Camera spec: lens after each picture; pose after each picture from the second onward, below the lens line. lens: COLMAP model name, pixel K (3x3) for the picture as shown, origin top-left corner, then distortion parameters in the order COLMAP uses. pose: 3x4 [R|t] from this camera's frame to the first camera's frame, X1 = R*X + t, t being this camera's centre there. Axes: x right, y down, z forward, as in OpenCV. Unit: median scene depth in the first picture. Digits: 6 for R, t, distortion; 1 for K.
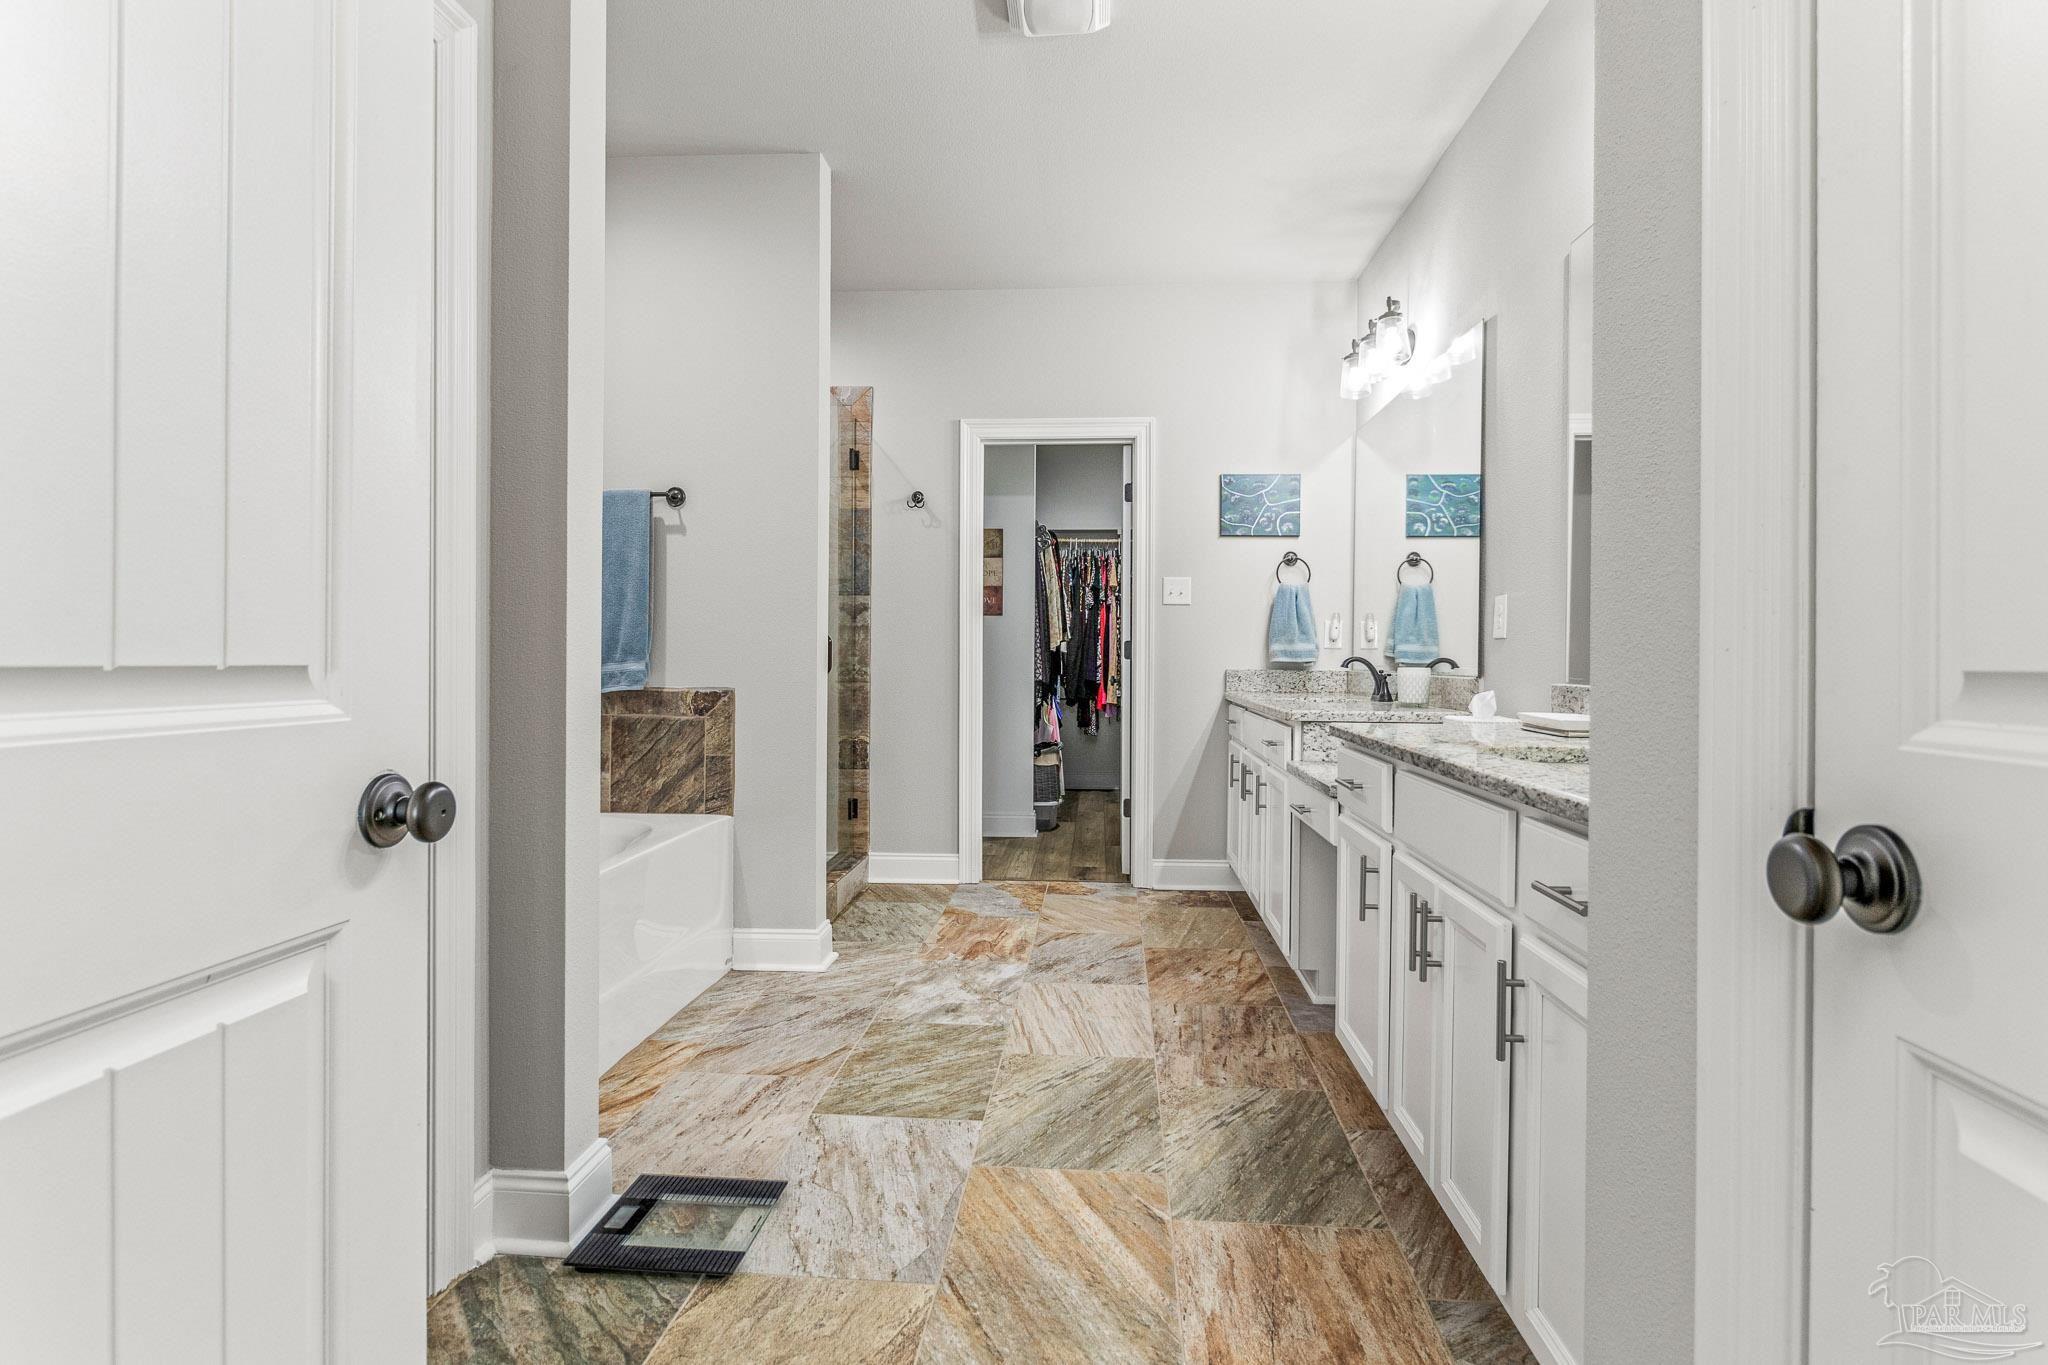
lens RADIAL K [[1046.2, 0, 1019.7], [0, 1046.2, 663.7], [0, 0, 1]] dist [-0.000343, -0.000621]
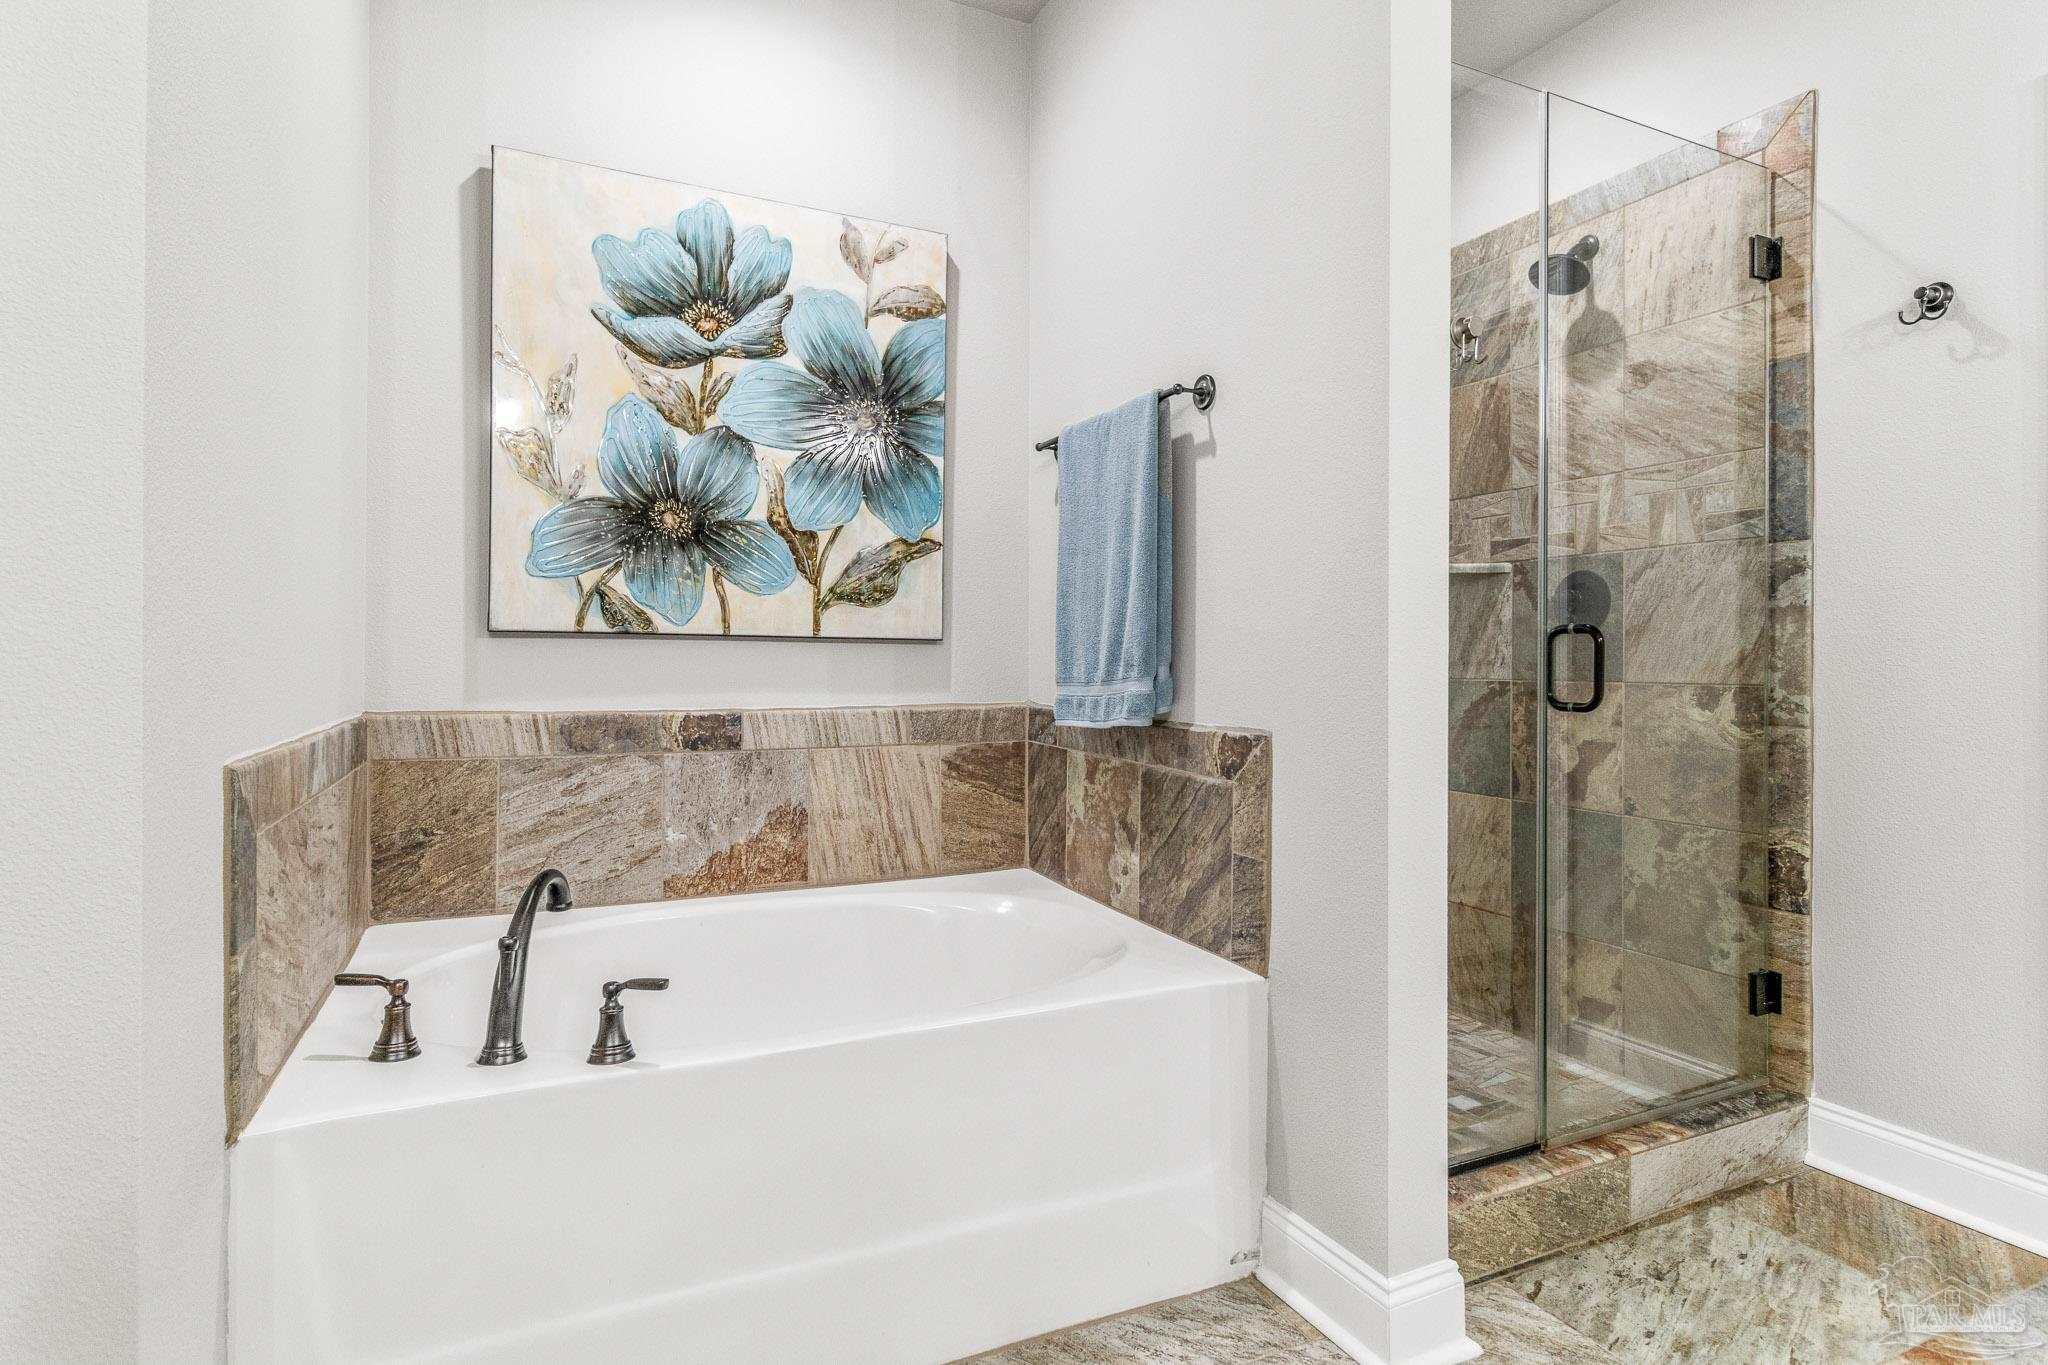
lens RADIAL K [[1046.2, 0, 1026.9], [0, 1046.2, 660.7], [0, 0, 1]] dist [-0.000343, -0.000621]
pose [[0.490701, -0.006521, -0.871303, 0.121313], [-0.007649, 0.999901, -0.011791, -0.004927], [0.871294, 0.012451, 0.490603, 0.637363]]
